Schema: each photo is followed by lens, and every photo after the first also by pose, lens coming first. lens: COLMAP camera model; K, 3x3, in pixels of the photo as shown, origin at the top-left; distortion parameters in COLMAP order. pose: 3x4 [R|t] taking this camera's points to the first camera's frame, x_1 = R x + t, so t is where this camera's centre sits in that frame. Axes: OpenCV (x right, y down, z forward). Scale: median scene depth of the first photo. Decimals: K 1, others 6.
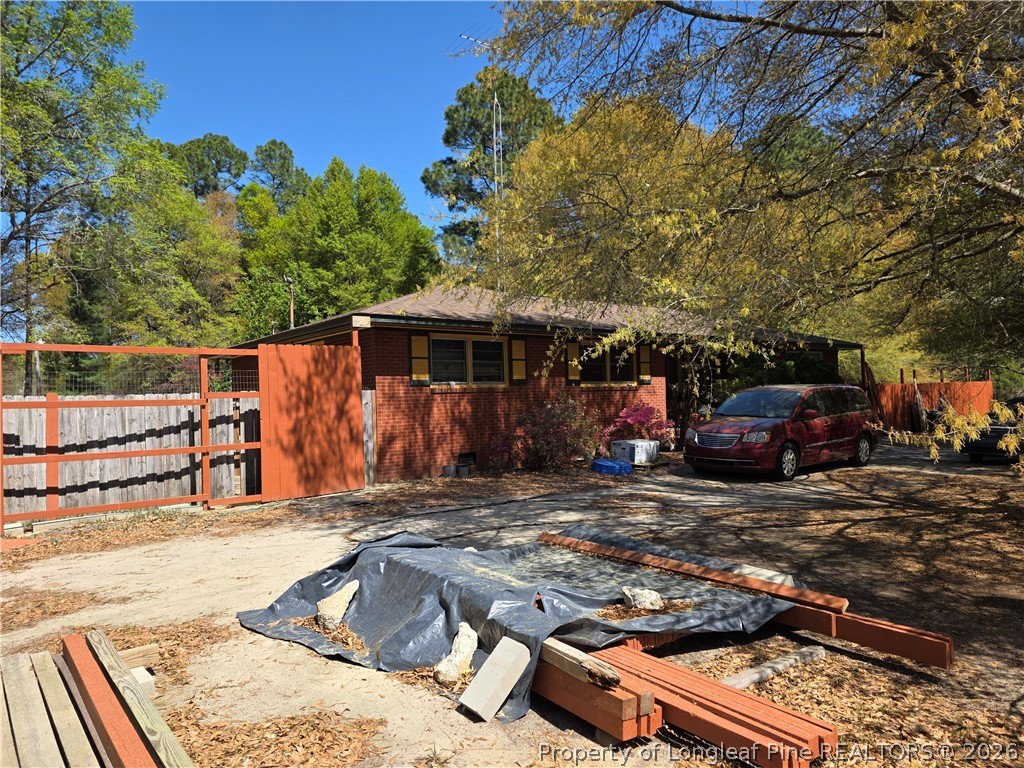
lens RADIAL K [[639.8, 0, 512.0], [0, 639.8, 384.0], [0, 0, 1]] dist [-0.000361, -0.002303]
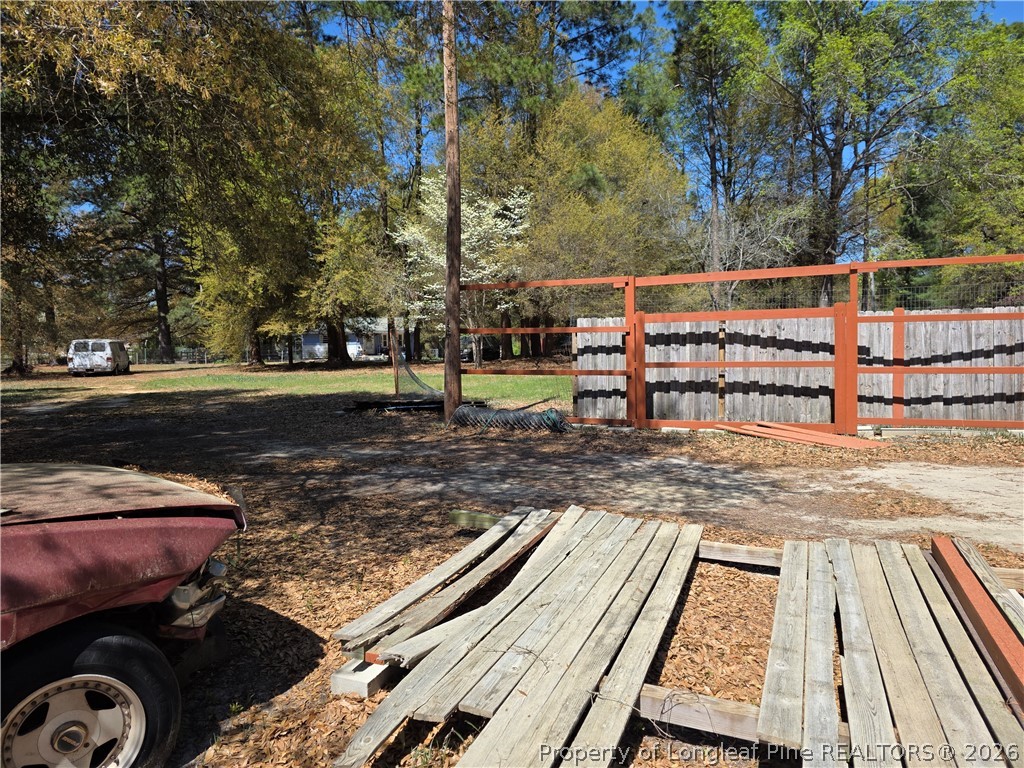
lens RADIAL K [[639.8, 0, 512.0], [0, 639.8, 384.0], [0, 0, 1]] dist [-0.000361, -0.002303]
pose [[0.497864, 0.067177, -0.864650, -0.117557], [0.019969, 0.995843, 0.088868, 0.031221], [0.867025, -0.061510, 0.494453, -0.070197]]
